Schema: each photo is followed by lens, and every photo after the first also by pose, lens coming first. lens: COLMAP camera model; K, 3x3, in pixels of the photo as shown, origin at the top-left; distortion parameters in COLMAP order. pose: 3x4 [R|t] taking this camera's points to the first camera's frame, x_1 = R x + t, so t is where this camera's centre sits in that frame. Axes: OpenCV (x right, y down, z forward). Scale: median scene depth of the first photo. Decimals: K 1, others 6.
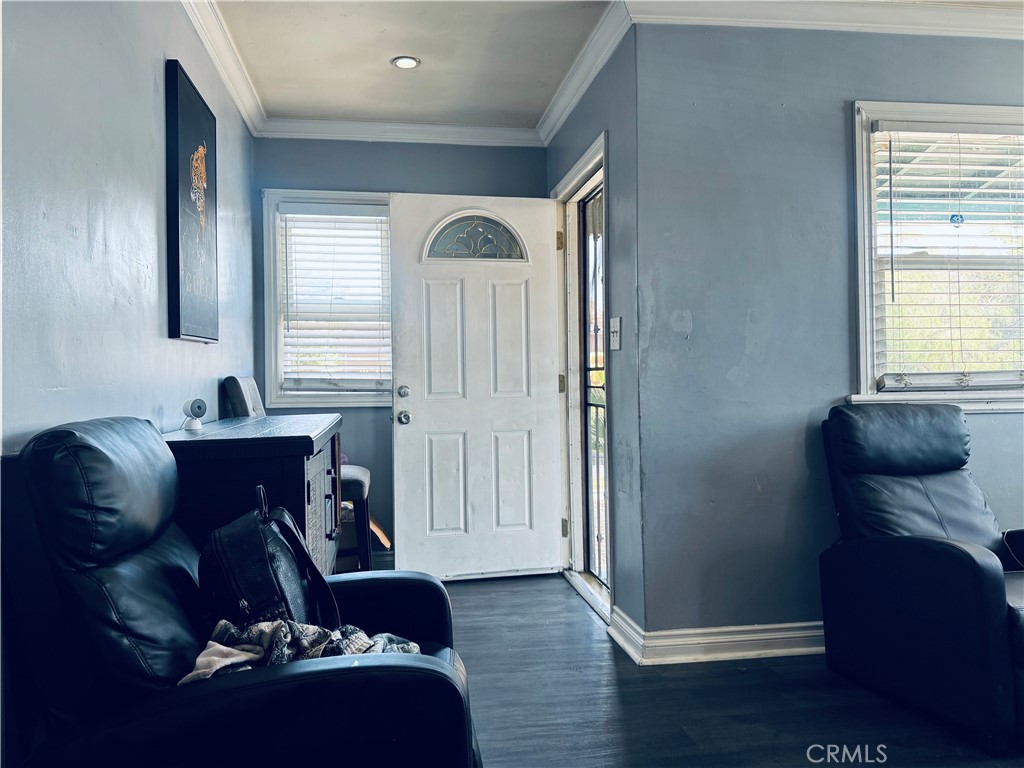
lens RADIAL K [[726.7, 0, 512.0], [0, 726.7, 384.0], [0, 0, 1]] dist [0.065265, -0.005396]
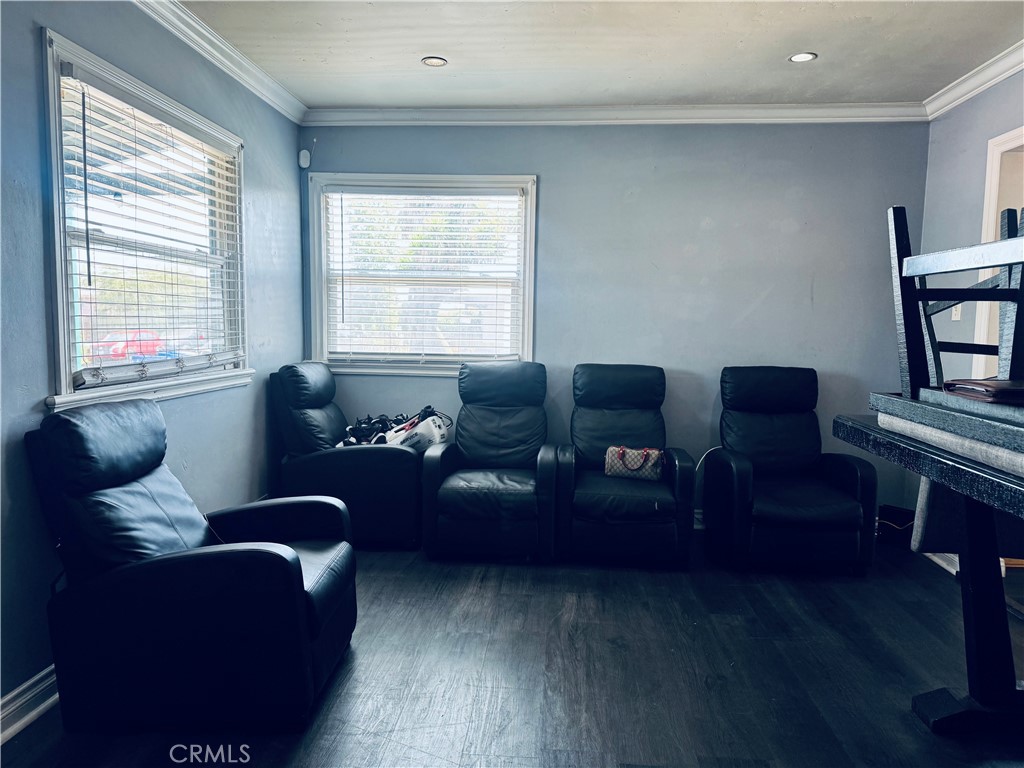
lens RADIAL K [[726.7, 0, 512.0], [0, 726.7, 384.0], [0, 0, 1]] dist [0.065265, -0.005396]
pose [[0.252173, -0.063983, 0.965565, -0.210179], [-0.010270, 0.997579, 0.068787, -0.061704], [-0.967628, -0.027263, 0.250905, 0.304334]]
